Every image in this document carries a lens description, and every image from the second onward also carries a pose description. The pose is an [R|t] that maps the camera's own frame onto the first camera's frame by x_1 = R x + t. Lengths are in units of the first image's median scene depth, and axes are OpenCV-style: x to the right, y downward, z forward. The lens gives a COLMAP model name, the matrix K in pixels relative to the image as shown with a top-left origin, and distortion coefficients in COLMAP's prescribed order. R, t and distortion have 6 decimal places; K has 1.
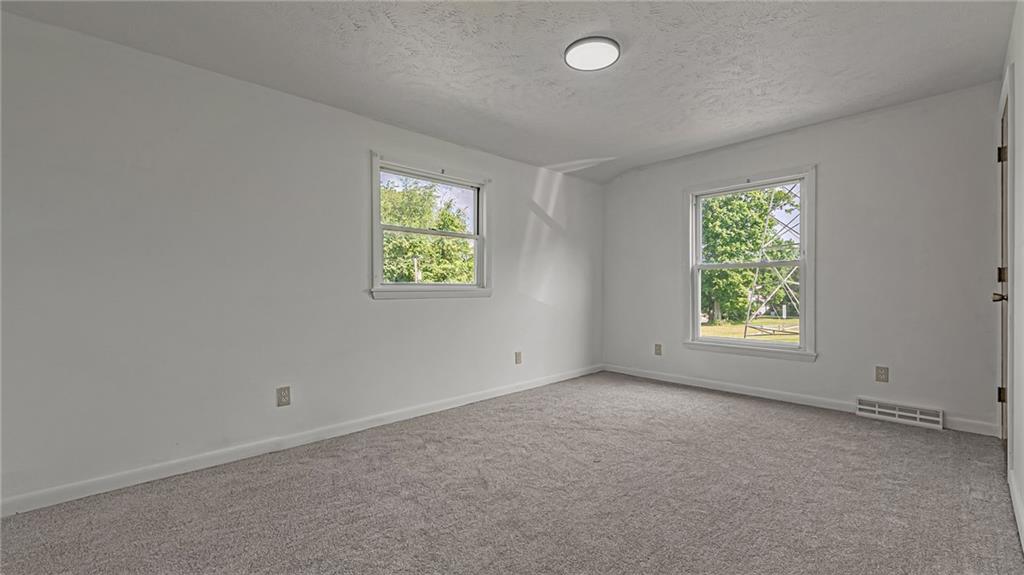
lens RADIAL K [[413.9, 0, 518.3], [0, 413.9, 287.7], [0, 0, 1]] dist [0.002254, 0.000676]
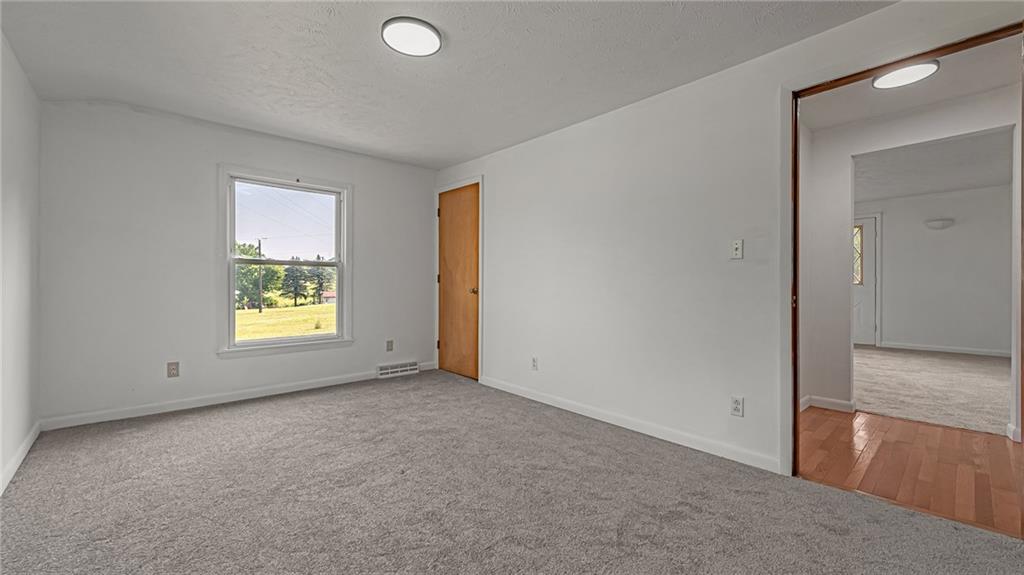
lens RADIAL K [[413.9, 0, 512.4], [0, 413.9, 282.0], [0, 0, 1]] dist [0.002254, 0.000676]
pose [[0.008892, 0.010832, 0.999902, -0.506968], [-0.002140, 0.999939, -0.010813, 0.002375], [-0.999958, -0.002044, 0.008915, 0.513935]]
